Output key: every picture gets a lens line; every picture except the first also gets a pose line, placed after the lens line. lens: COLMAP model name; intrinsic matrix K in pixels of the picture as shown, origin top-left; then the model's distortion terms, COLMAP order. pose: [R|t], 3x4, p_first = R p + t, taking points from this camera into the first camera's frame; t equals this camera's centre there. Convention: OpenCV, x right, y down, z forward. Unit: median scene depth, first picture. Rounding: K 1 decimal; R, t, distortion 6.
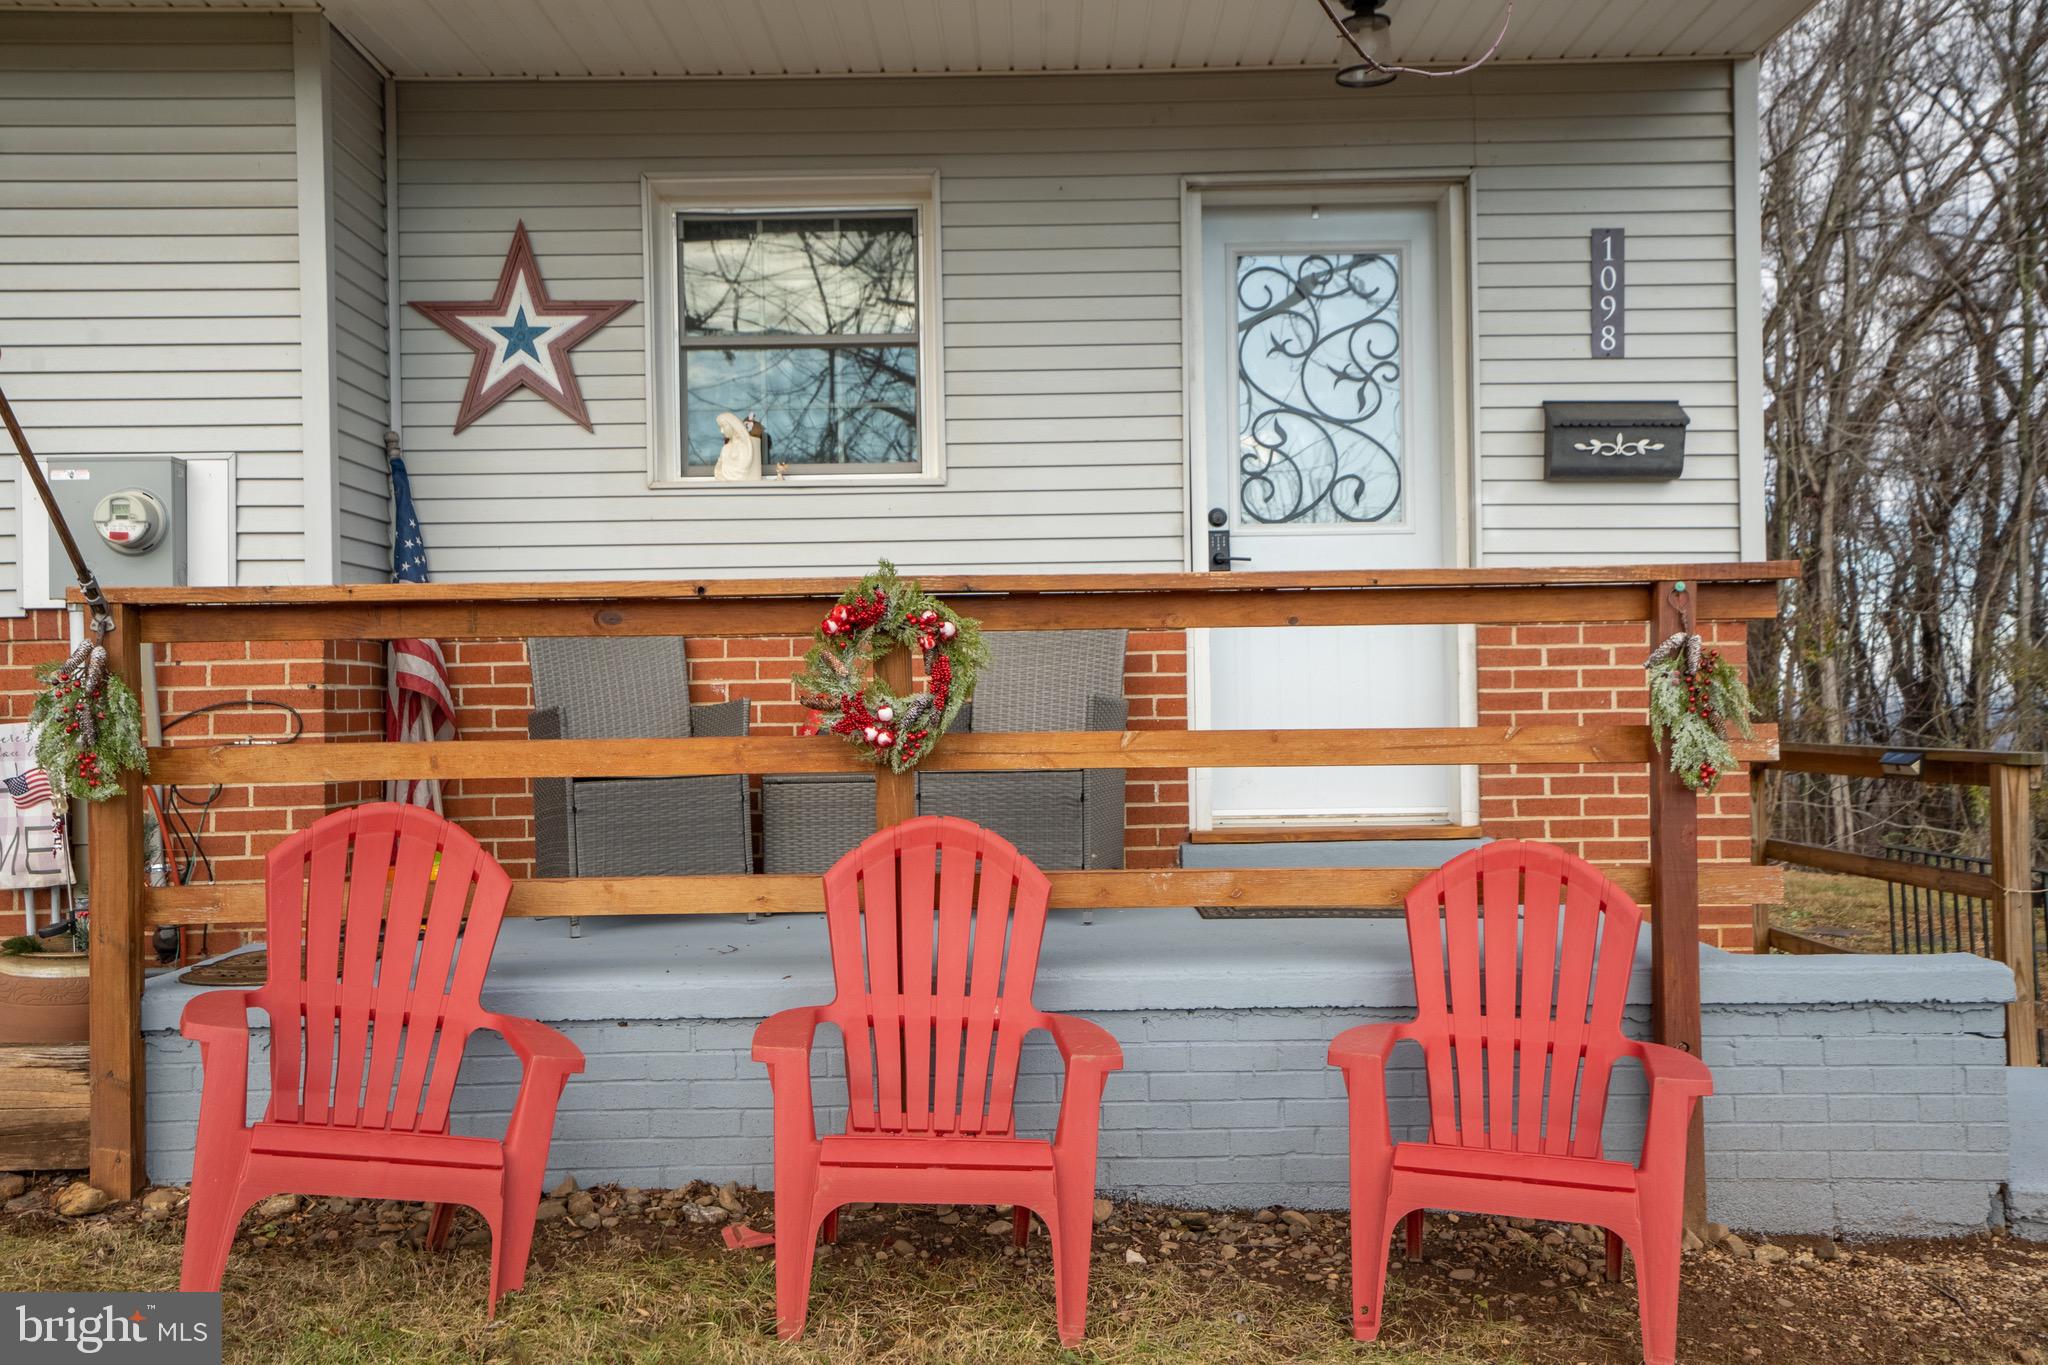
lens RADIAL K [[2050.2, 0, 1023.6], [0, 2050.2, 677.3], [0, 0, 1]] dist [0.060799, 0.005309]
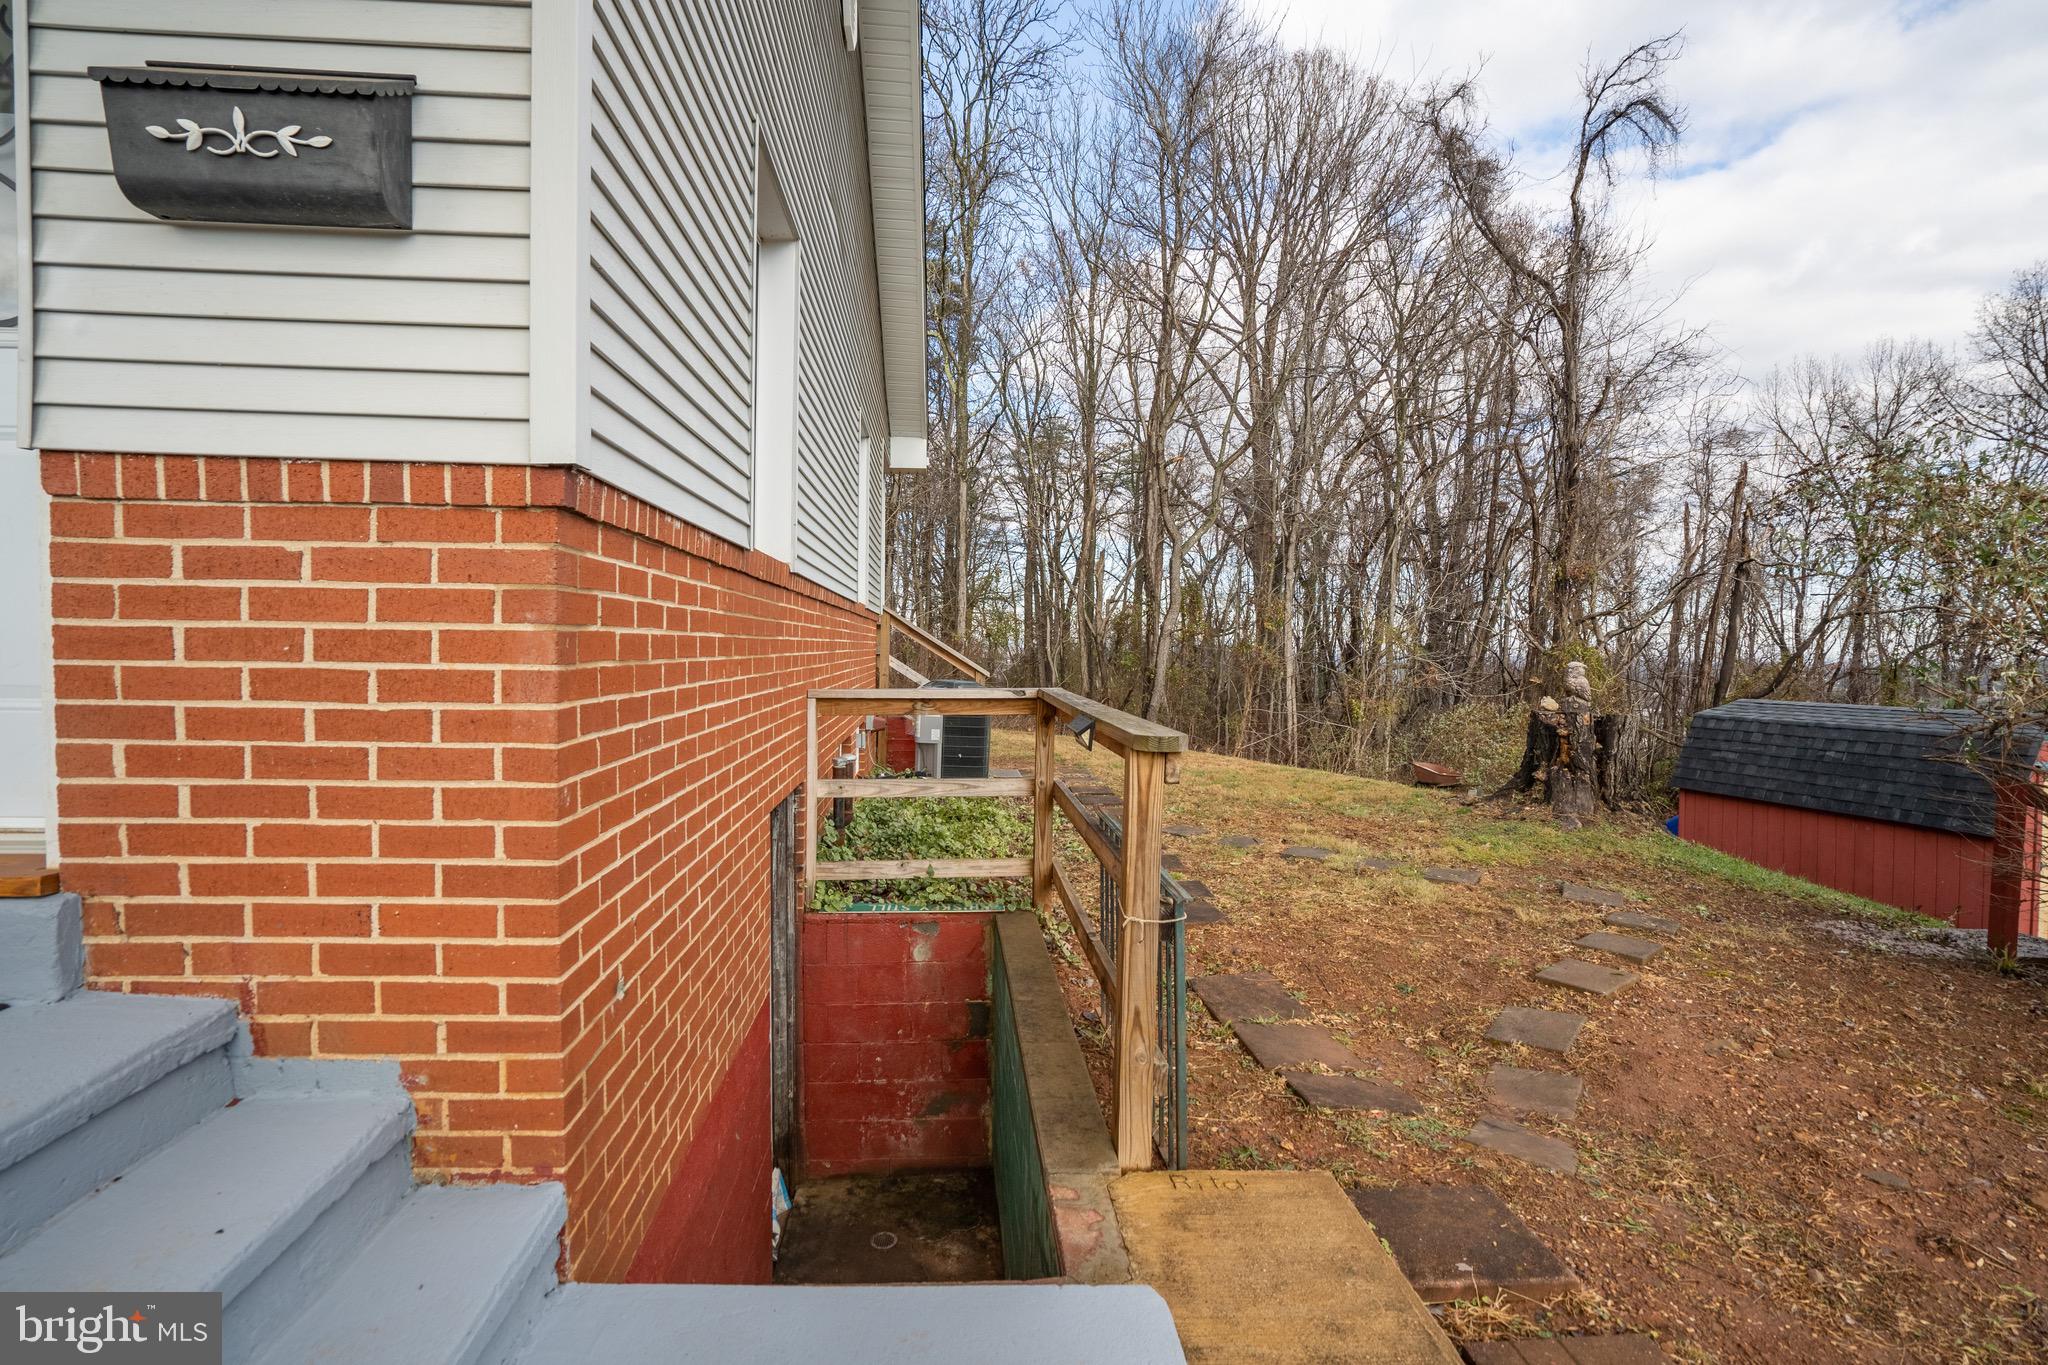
lens RADIAL K [[939.8, 0, 1024.0], [0, 939.8, 682.5], [0, 0, 1]] dist [-0.002500, -0.000325]
pose [[0.998158, 0.027323, 0.054172, 0.460548], [-0.030115, 0.998223, 0.051421, 0.002306], [-0.052670, -0.052958, 0.997207, 0.743938]]
